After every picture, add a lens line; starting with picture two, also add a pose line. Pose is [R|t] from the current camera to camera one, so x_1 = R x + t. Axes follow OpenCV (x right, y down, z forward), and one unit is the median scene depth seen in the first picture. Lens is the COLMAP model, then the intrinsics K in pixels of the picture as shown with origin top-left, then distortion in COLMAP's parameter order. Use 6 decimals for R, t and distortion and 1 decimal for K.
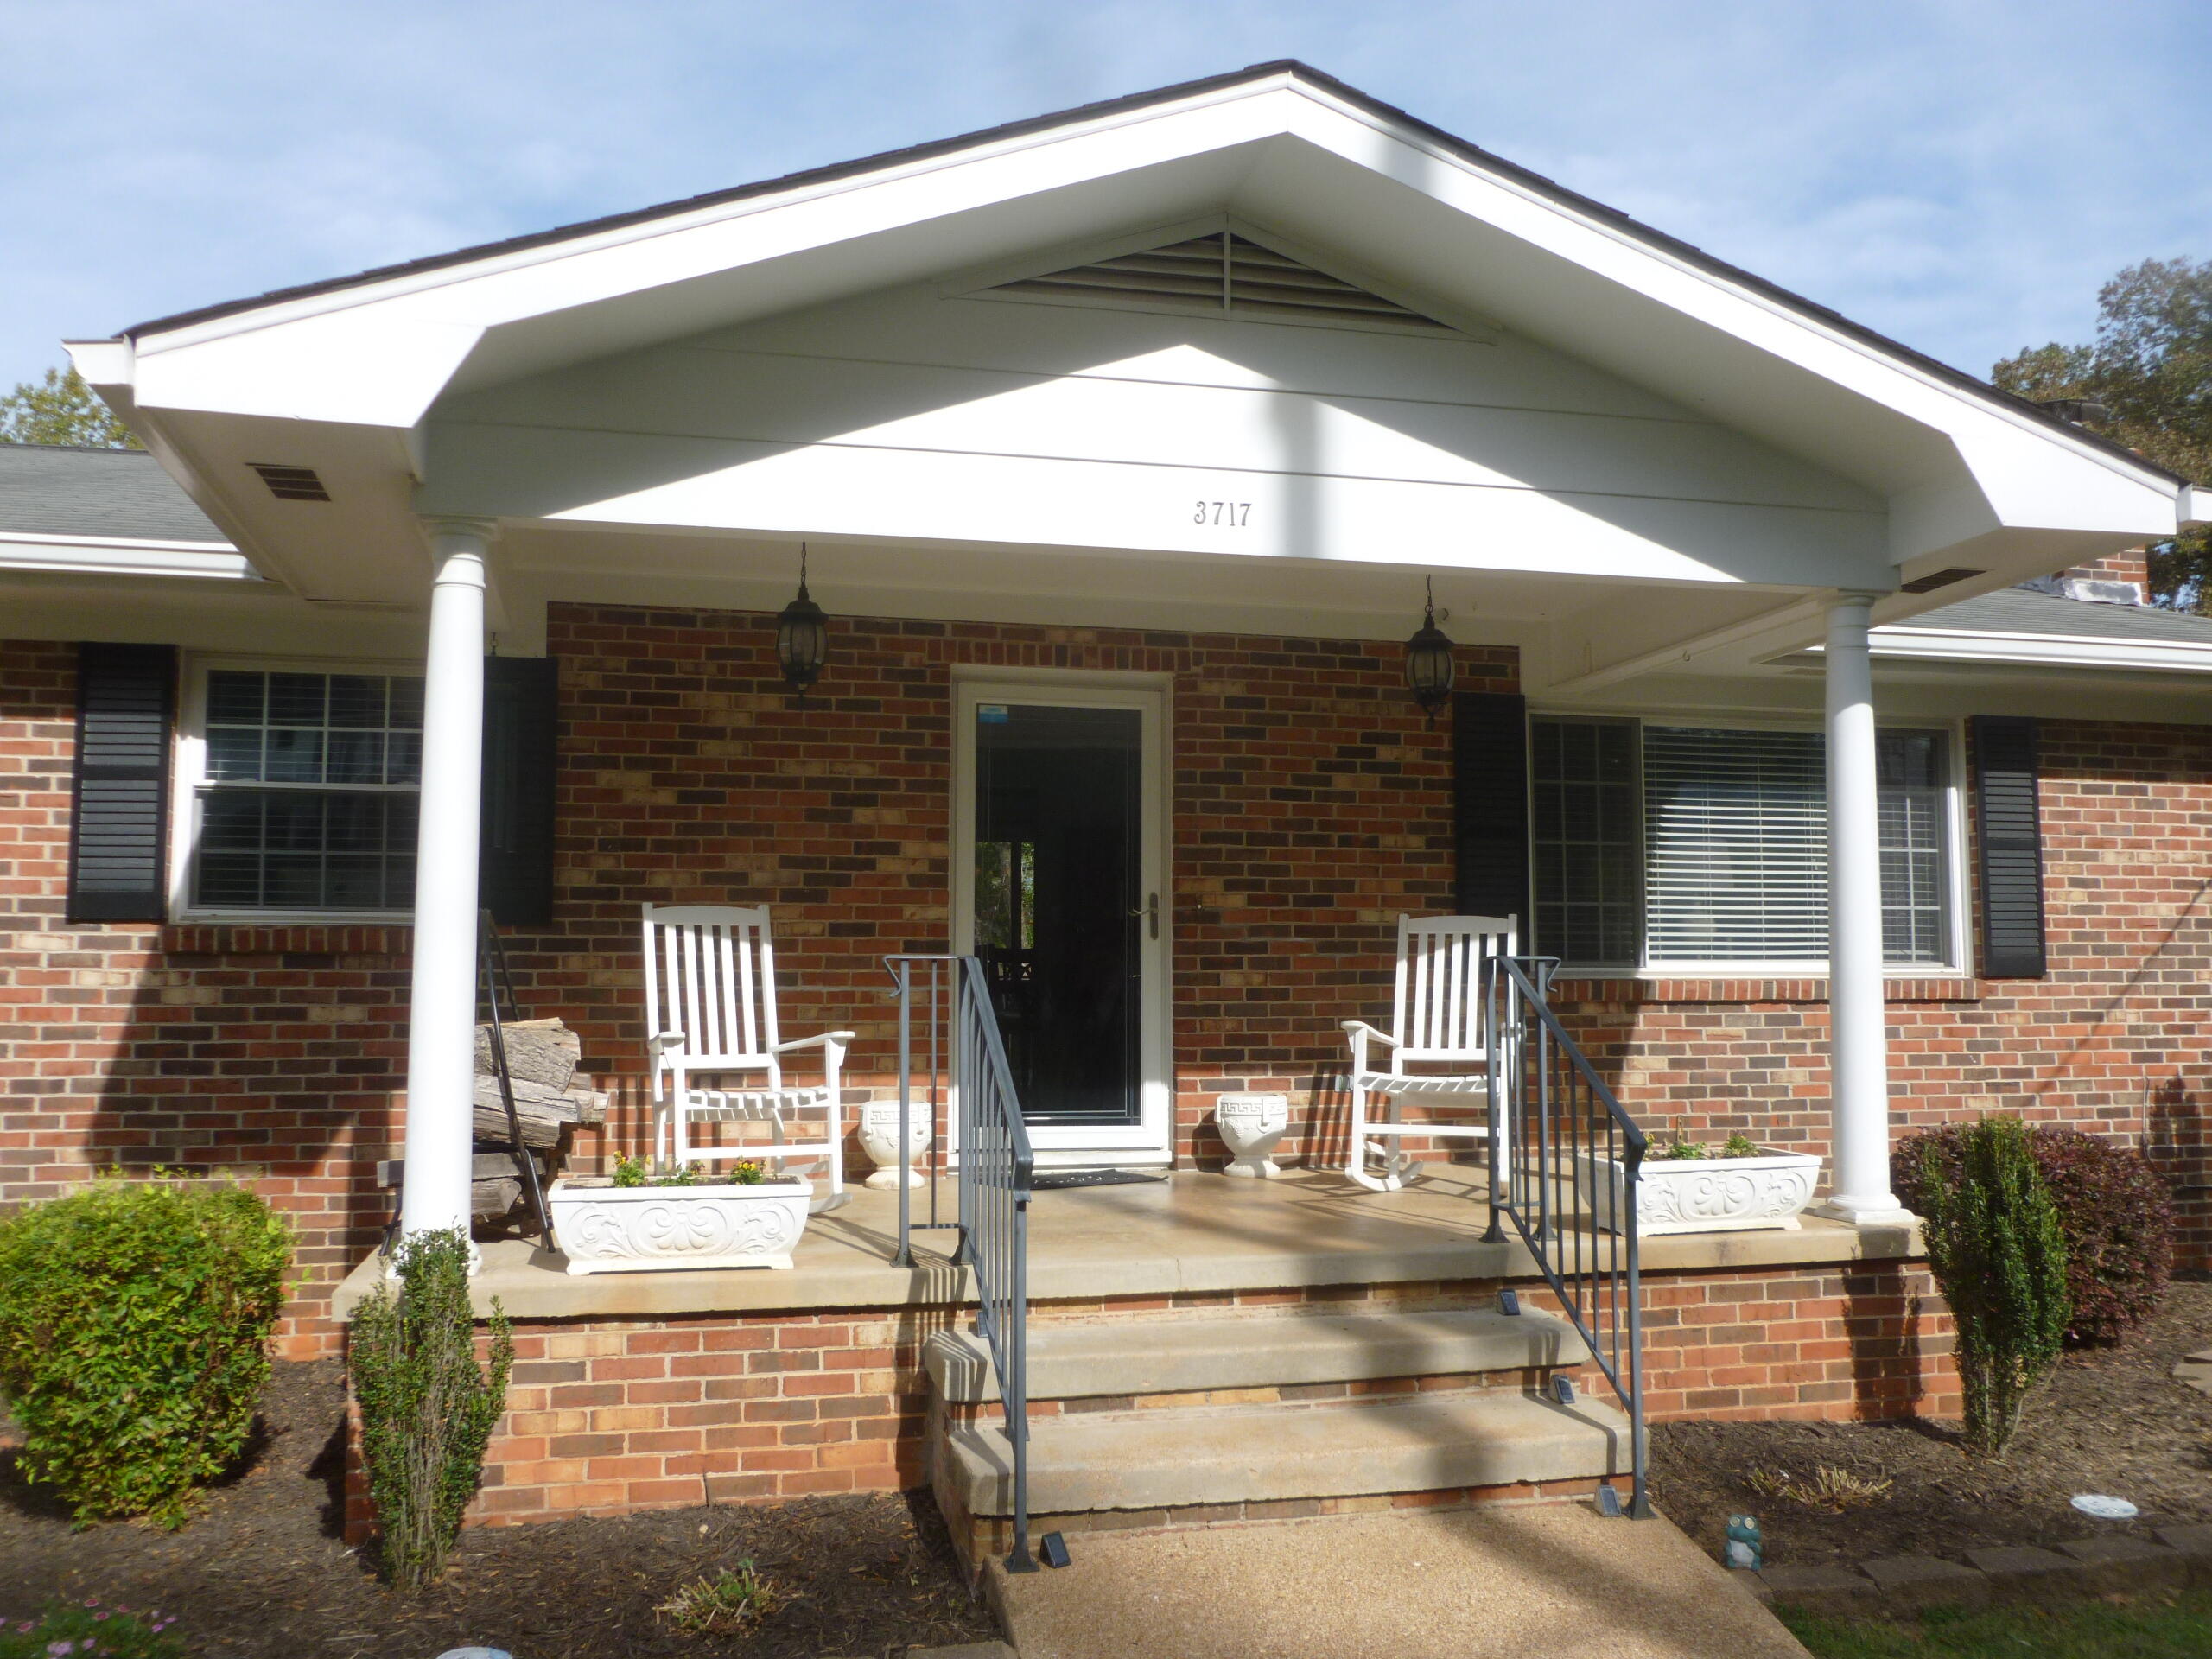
lens RADIAL K [[1837.1, 0, 1106.0], [0, 1837.1, 829.5], [0, 0, 1]] dist [-0.050625, 0.053900]
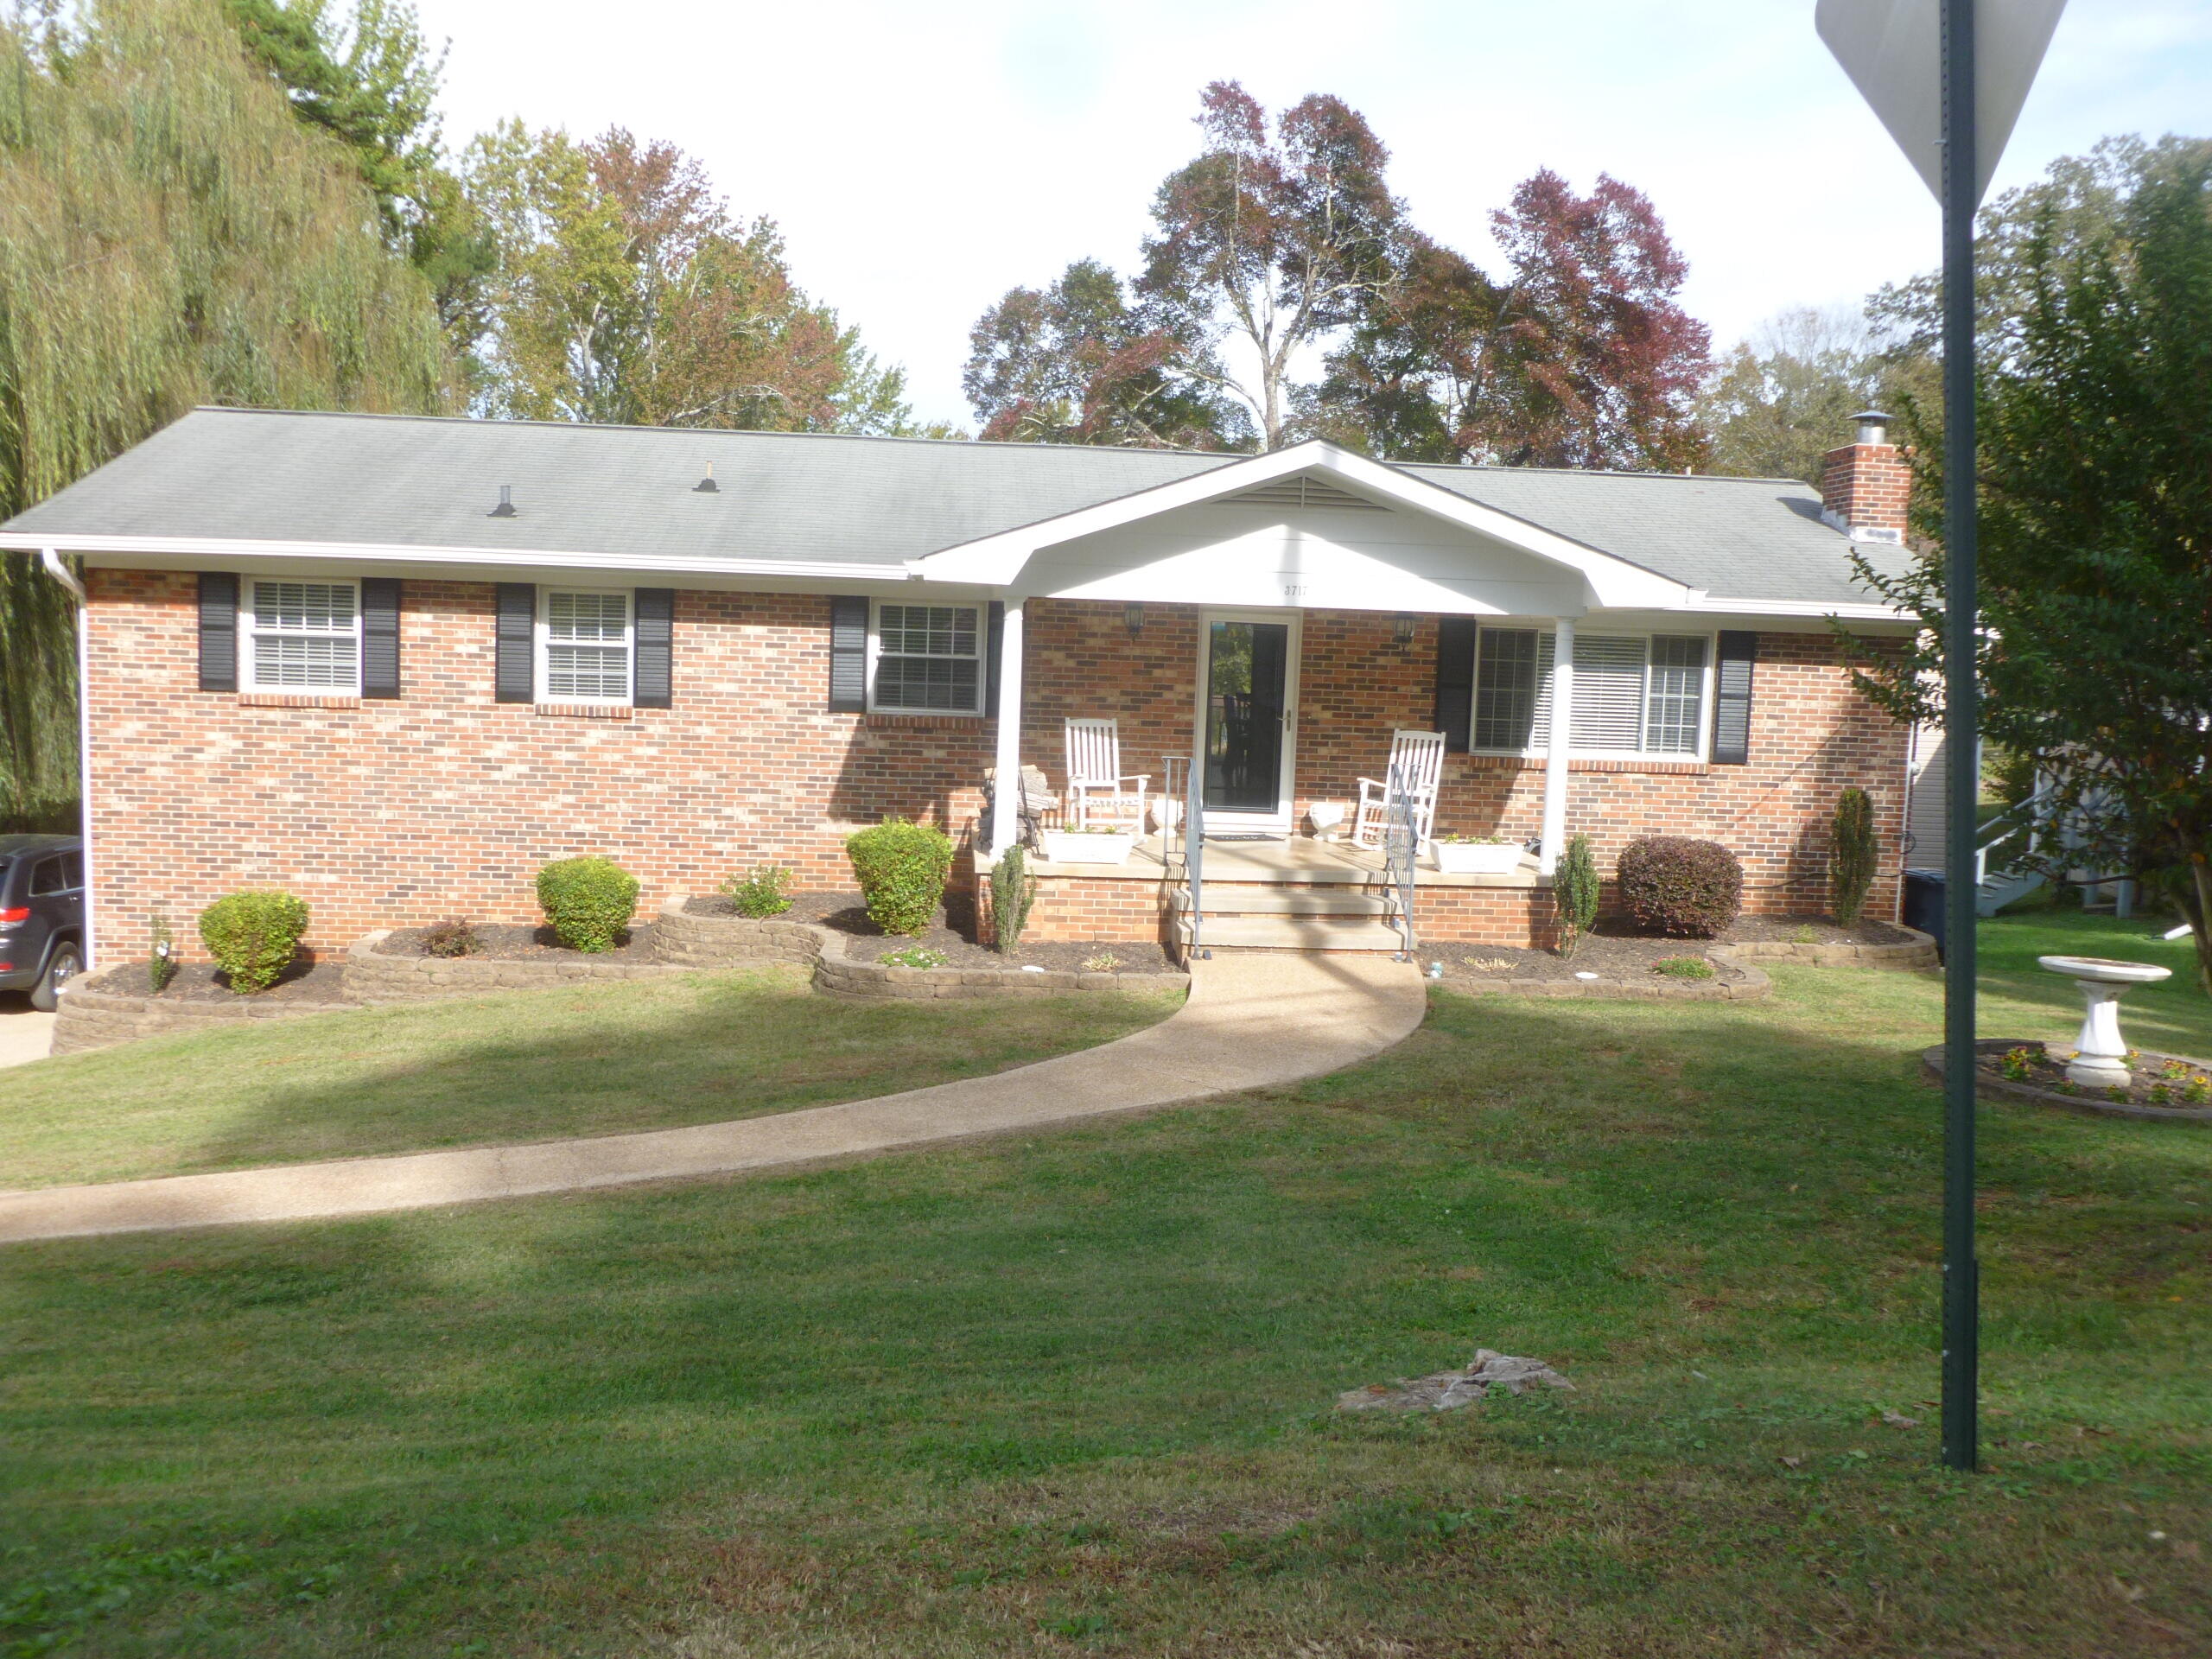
lens RADIAL K [[1811.7, 0, 1106.0], [0, 1811.7, 829.5], [0, 0, 1]] dist [-0.253923, 0.001402]
pose [[0.985418, 0.053764, -0.161436, 0.185109], [-0.021916, 0.980969, 0.192923, -0.262885], [0.168736, -0.186571, 0.967843, -1.269764]]
